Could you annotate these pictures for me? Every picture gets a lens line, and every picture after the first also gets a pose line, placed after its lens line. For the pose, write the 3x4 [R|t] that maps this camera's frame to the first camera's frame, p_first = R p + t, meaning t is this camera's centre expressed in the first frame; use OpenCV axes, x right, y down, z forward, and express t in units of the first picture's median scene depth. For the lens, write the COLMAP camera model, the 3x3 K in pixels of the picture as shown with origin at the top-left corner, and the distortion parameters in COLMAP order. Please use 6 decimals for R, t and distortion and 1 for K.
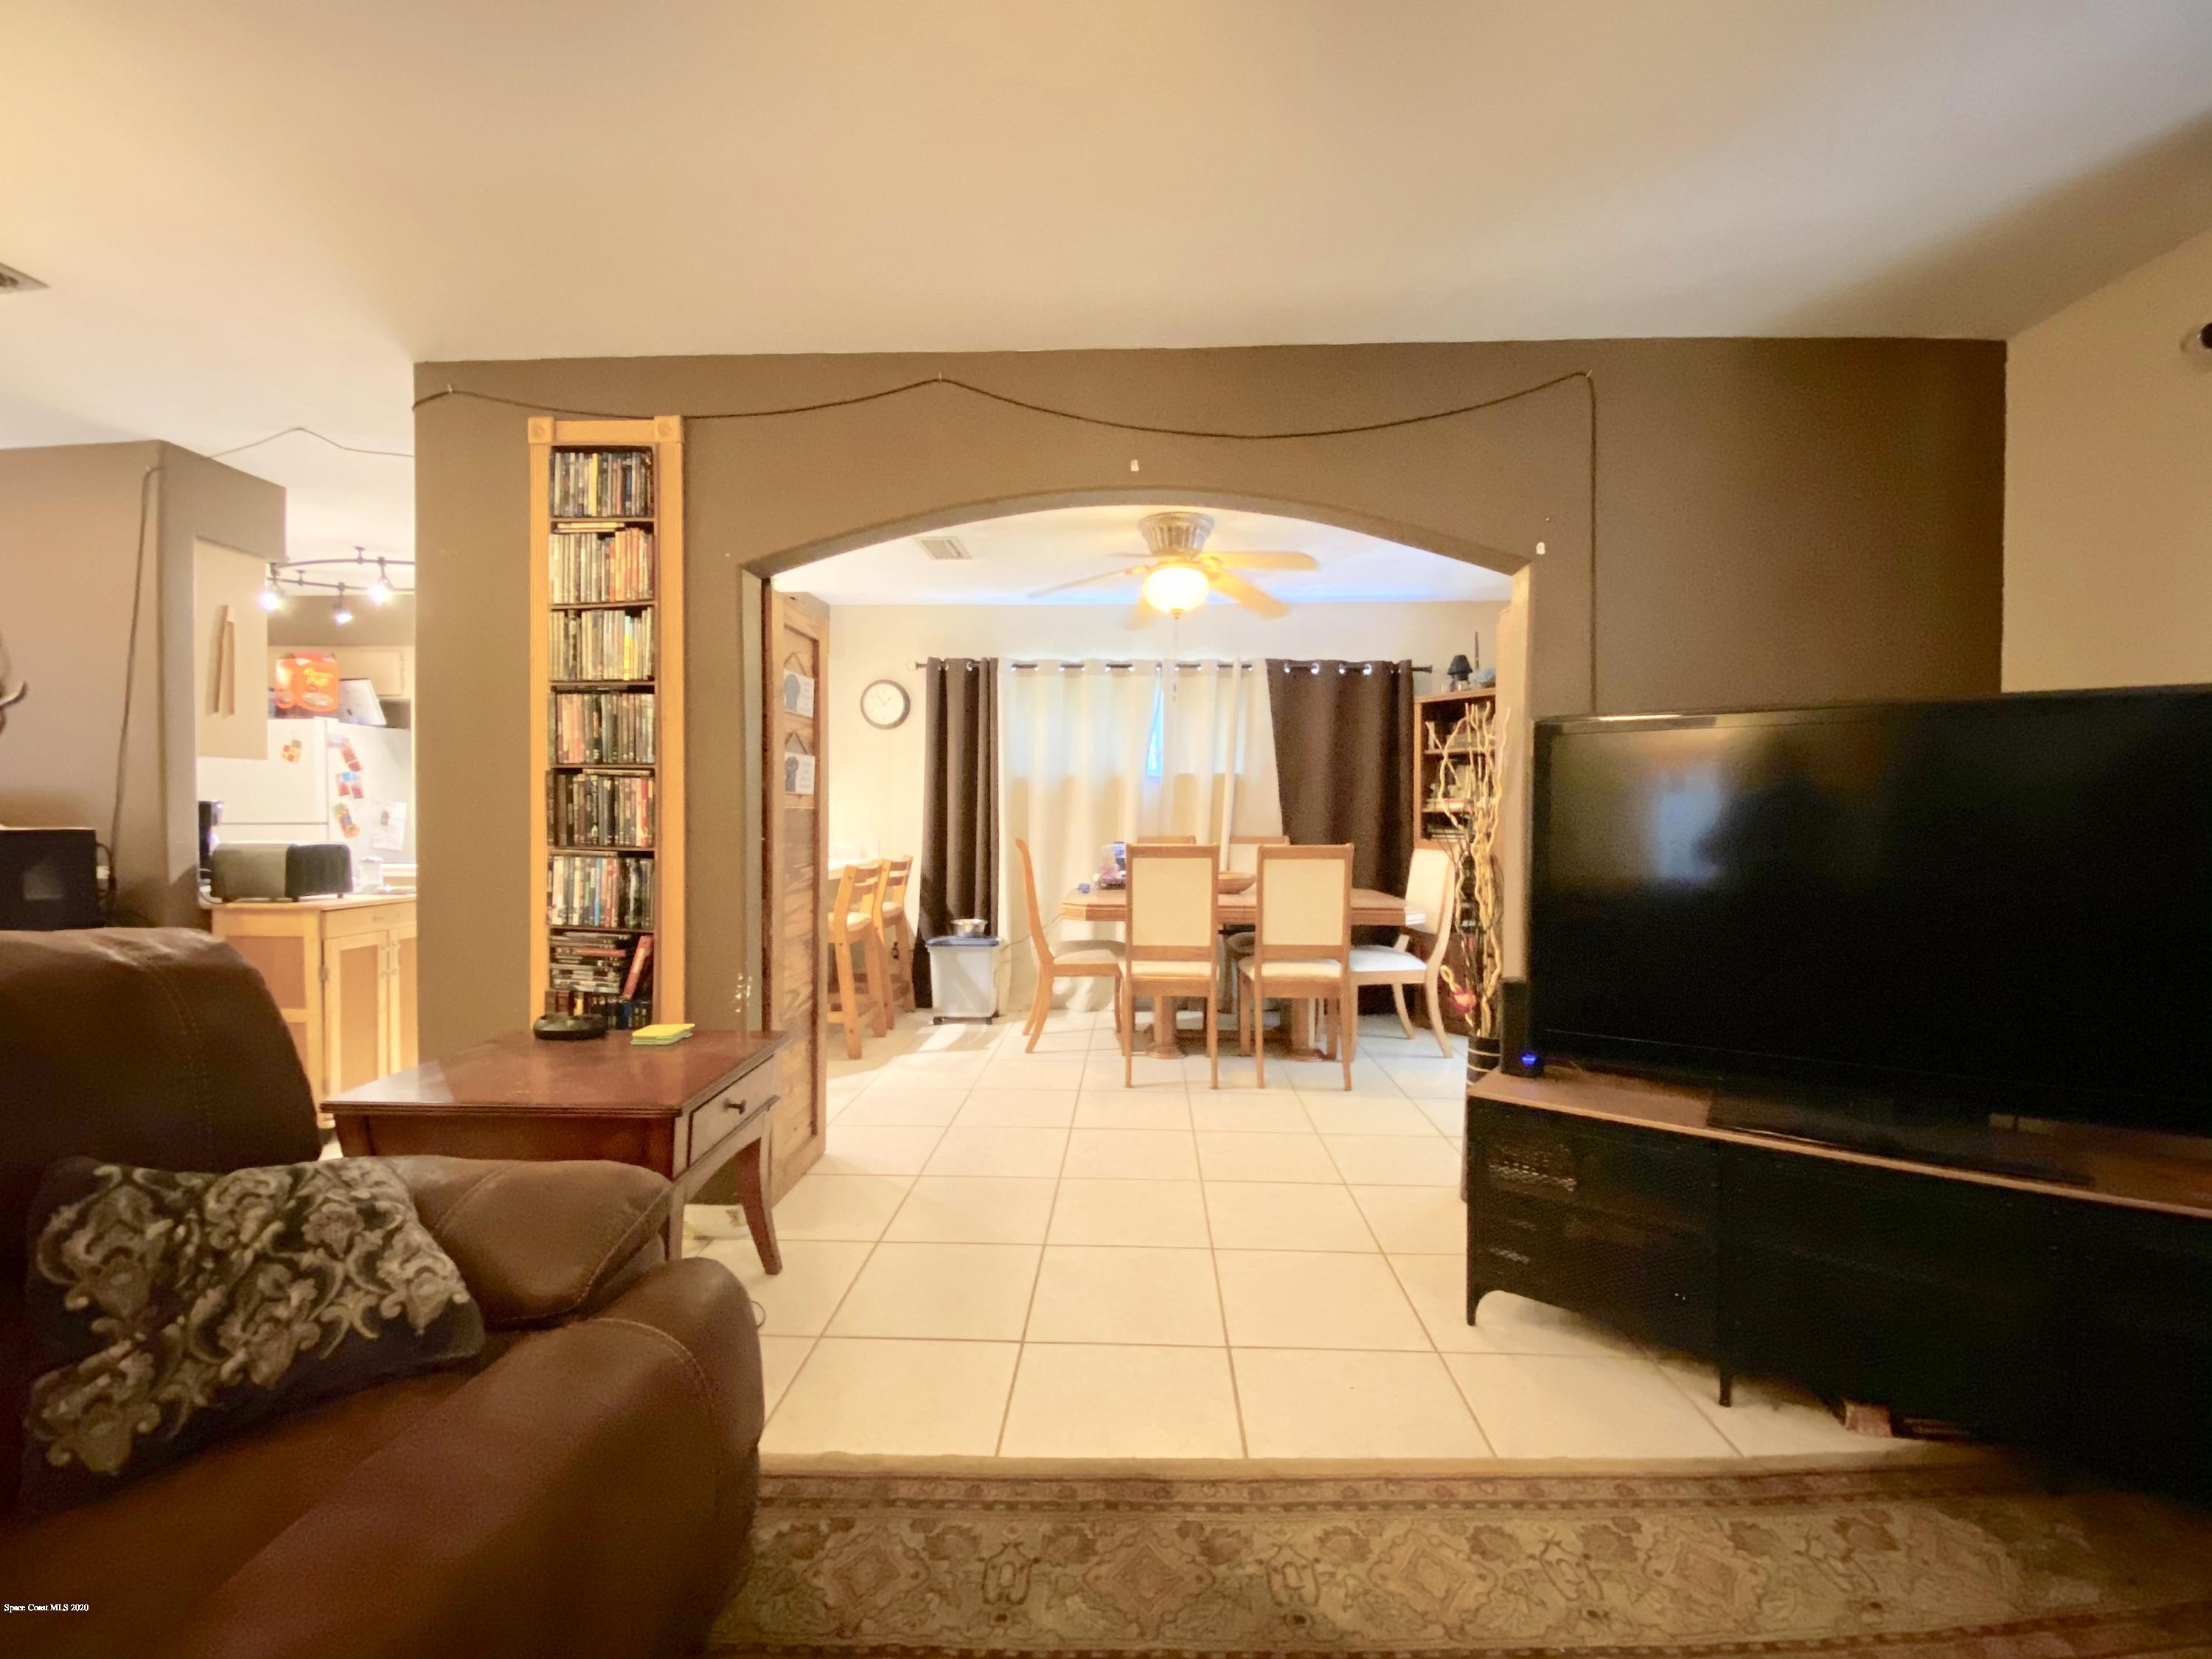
lens RADIAL K [[916.9, 0, 1111.1], [0, 916.9, 840.2], [0, 0, 1]] dist [0.019956, -0.020203]
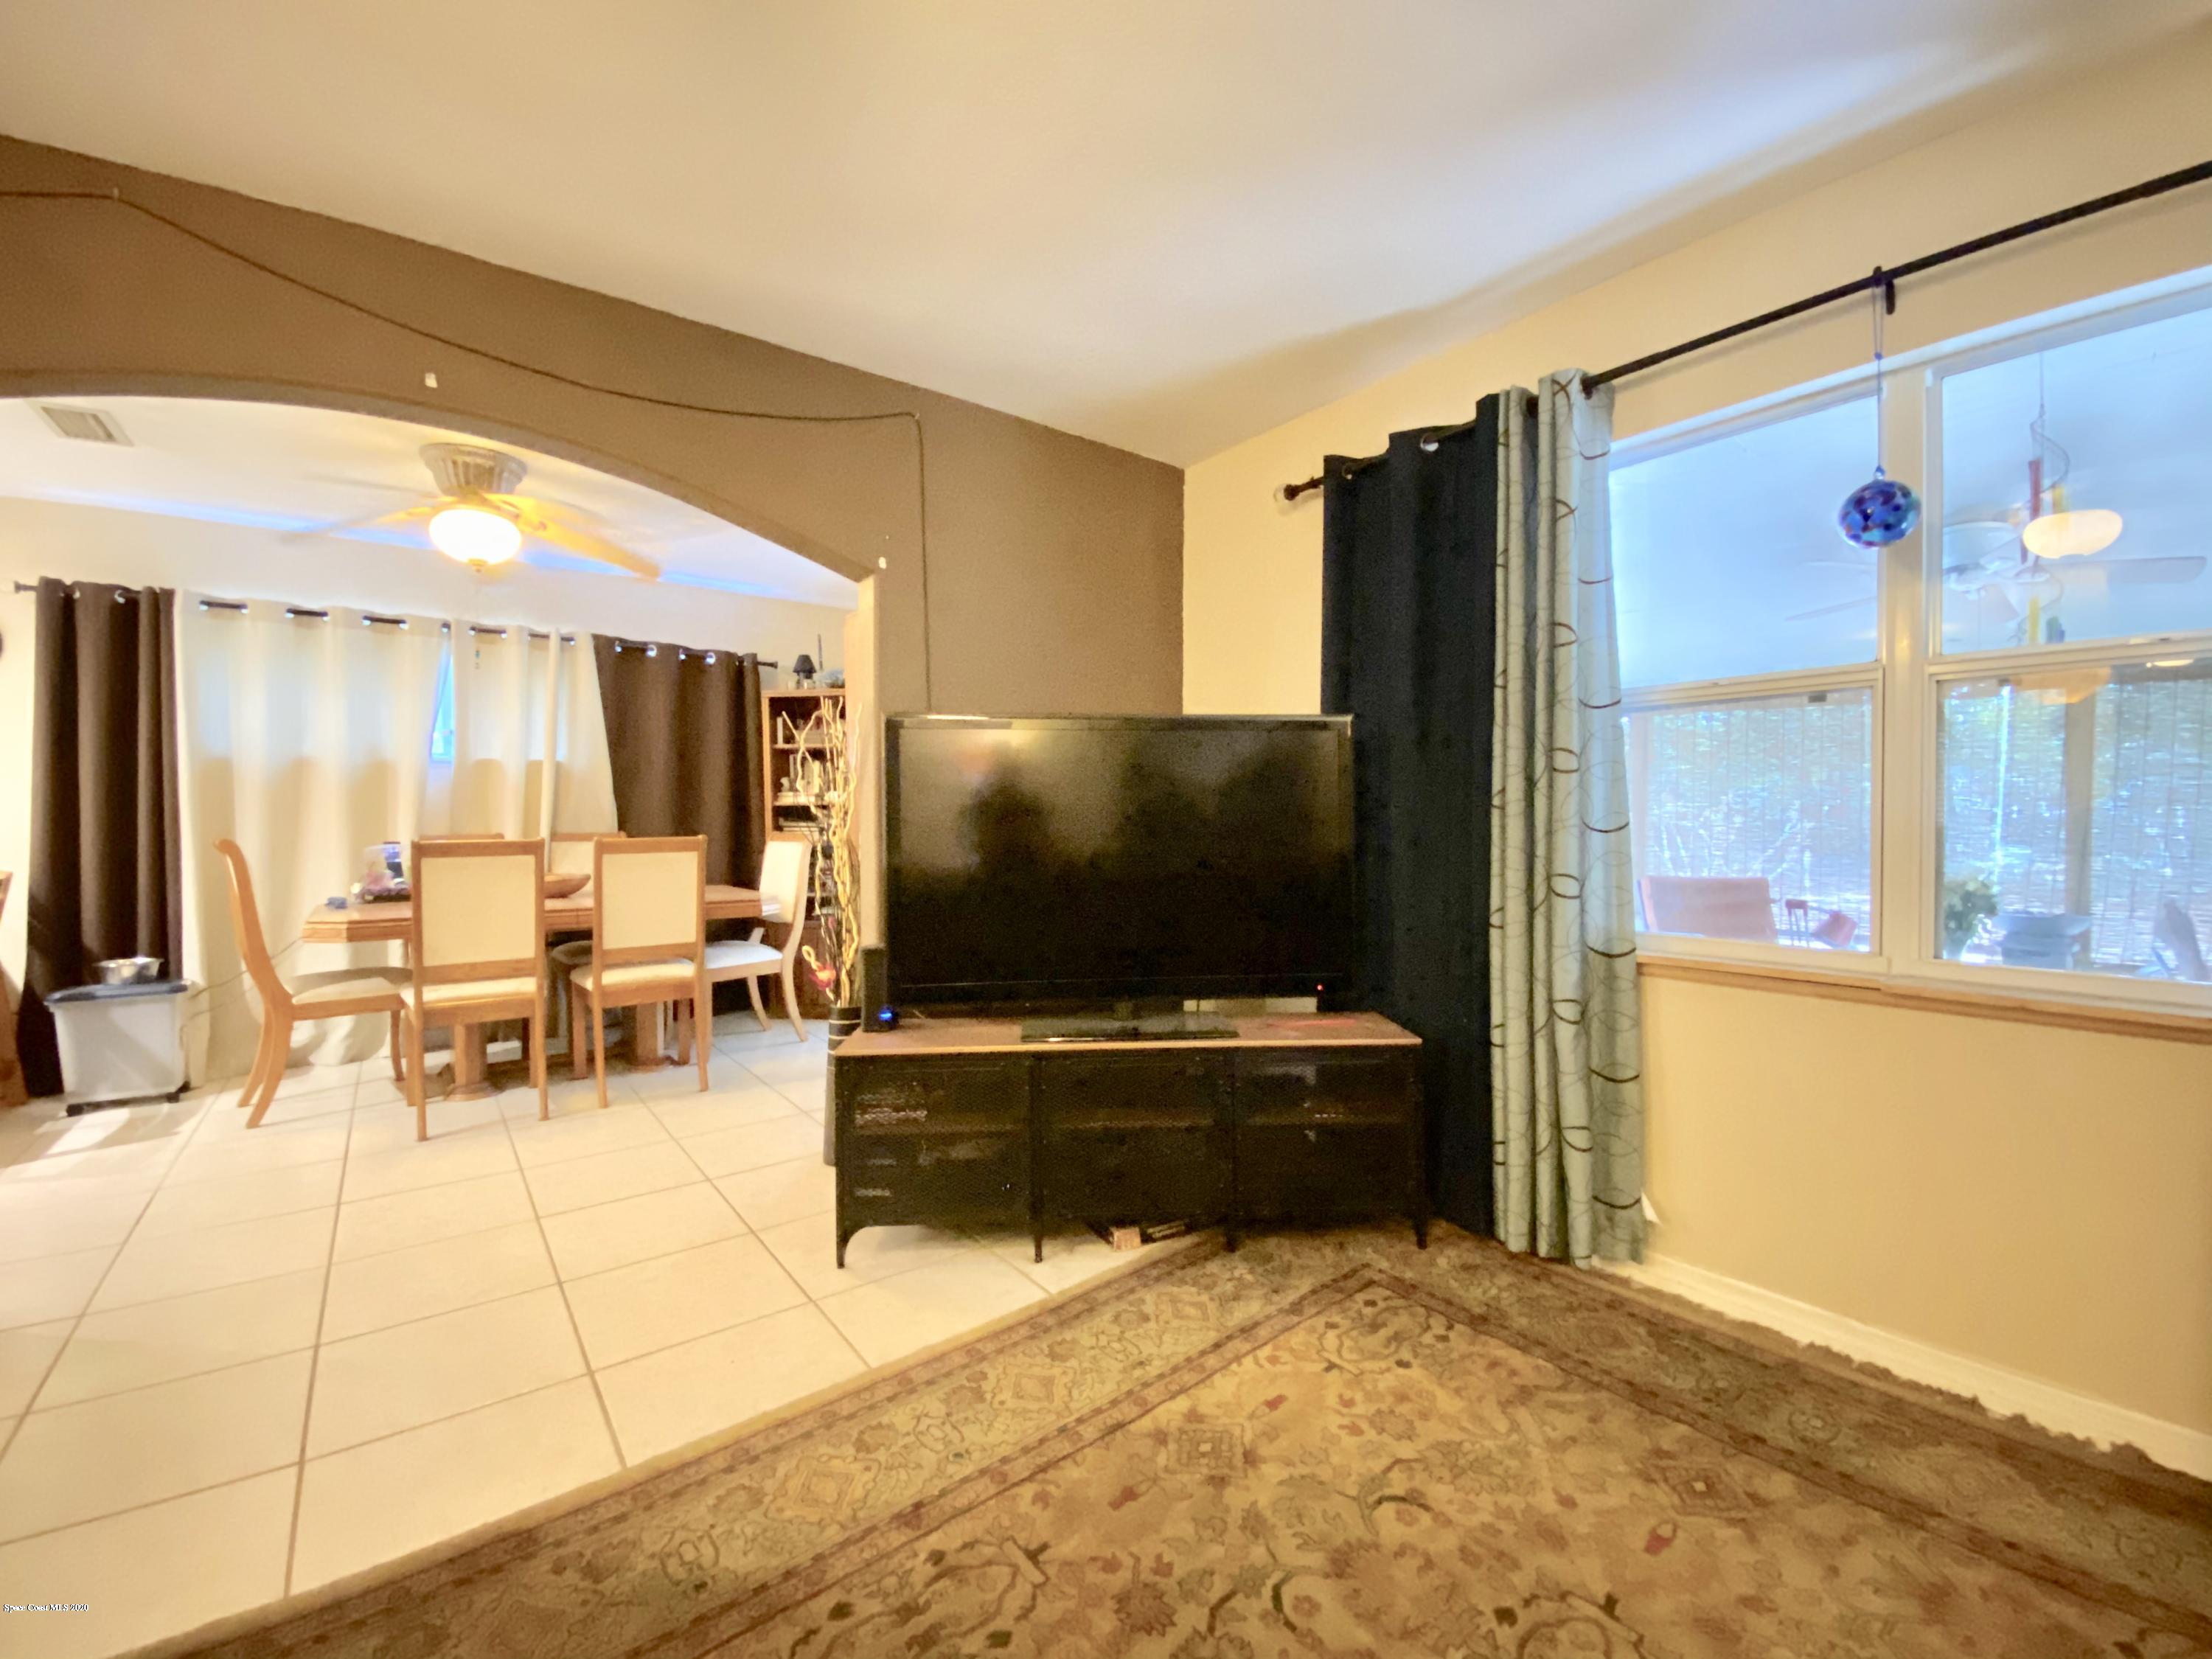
lens RADIAL K [[916.9, 0, 1111.1], [0, 916.9, 840.2], [0, 0, 1]] dist [0.019956, -0.020203]
pose [[0.771782, -0.023275, 0.635461, -0.035899], [0.024076, 0.999683, 0.007375, 0.018937], [-0.635431, 0.009607, 0.772097, -0.036321]]
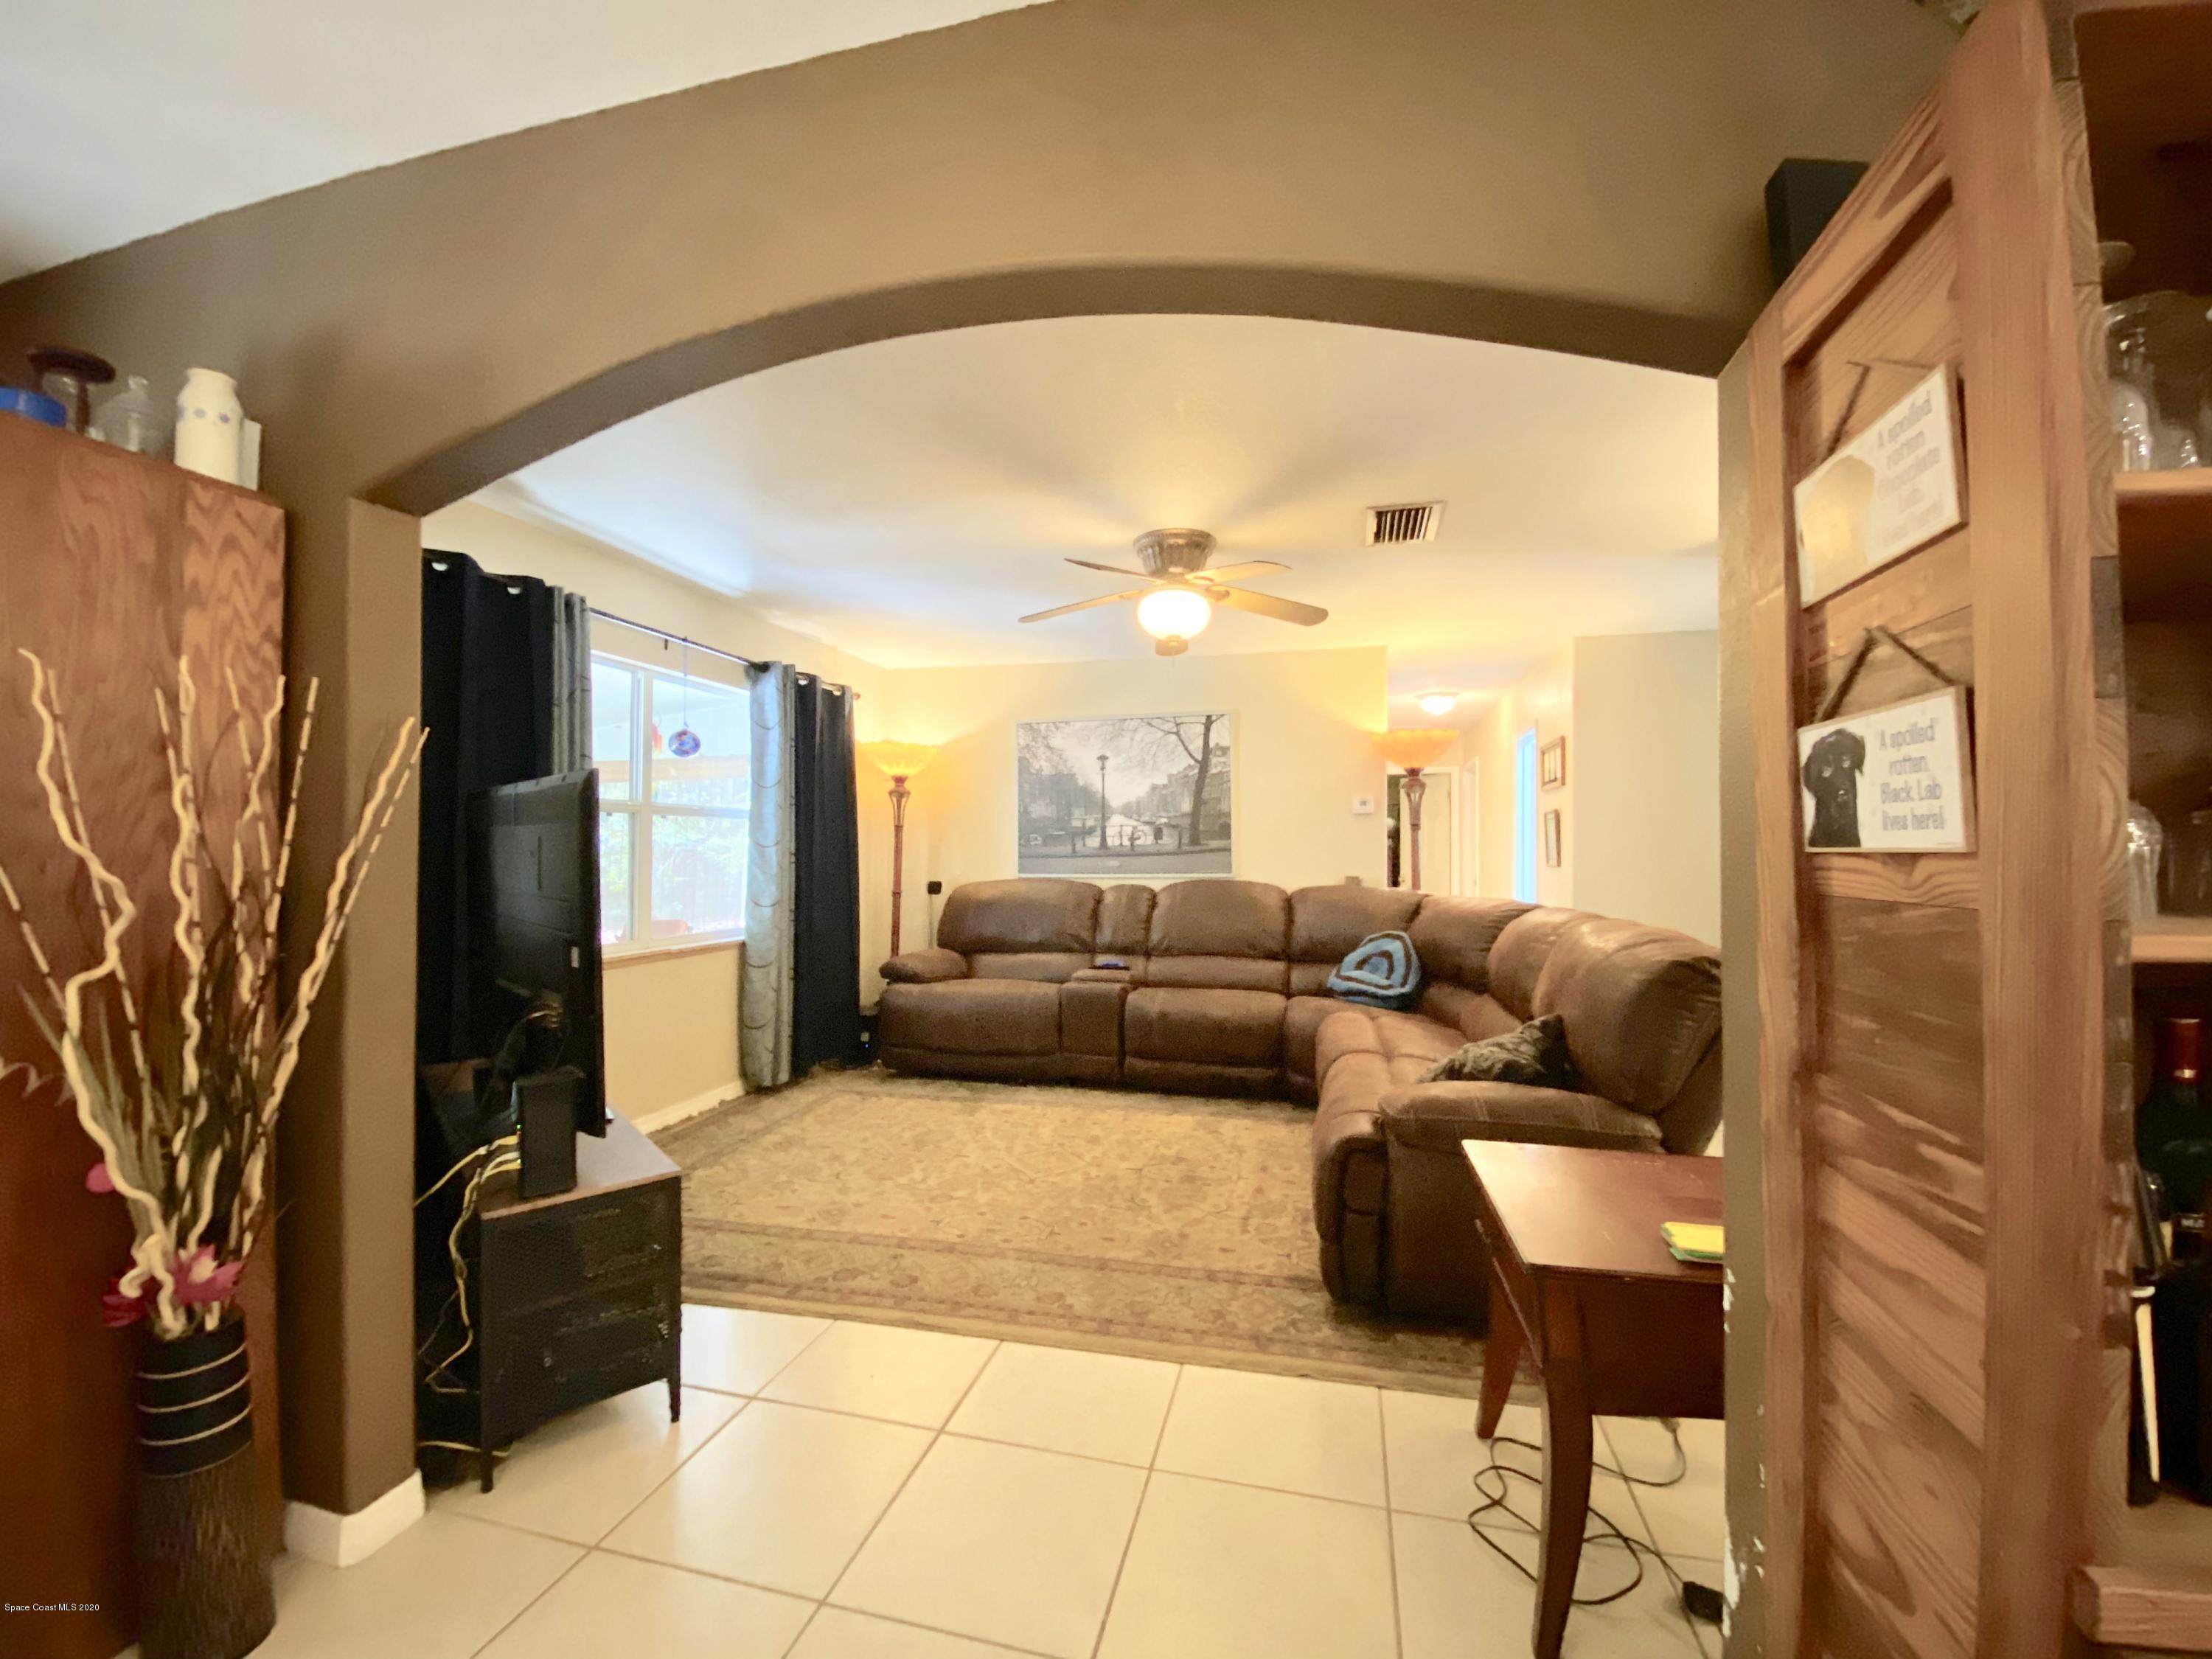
lens RADIAL K [[883.4, 0, 1111.9], [0, 883.4, 836.4], [0, 0, 1]] dist [0.010771, -0.017063]
pose [[-0.978293, -0.004011, 0.207190, -0.192655], [-0.001739, 0.999936, 0.011148, -0.067630], [-0.207221, 0.010546, -0.978237, 1.518320]]
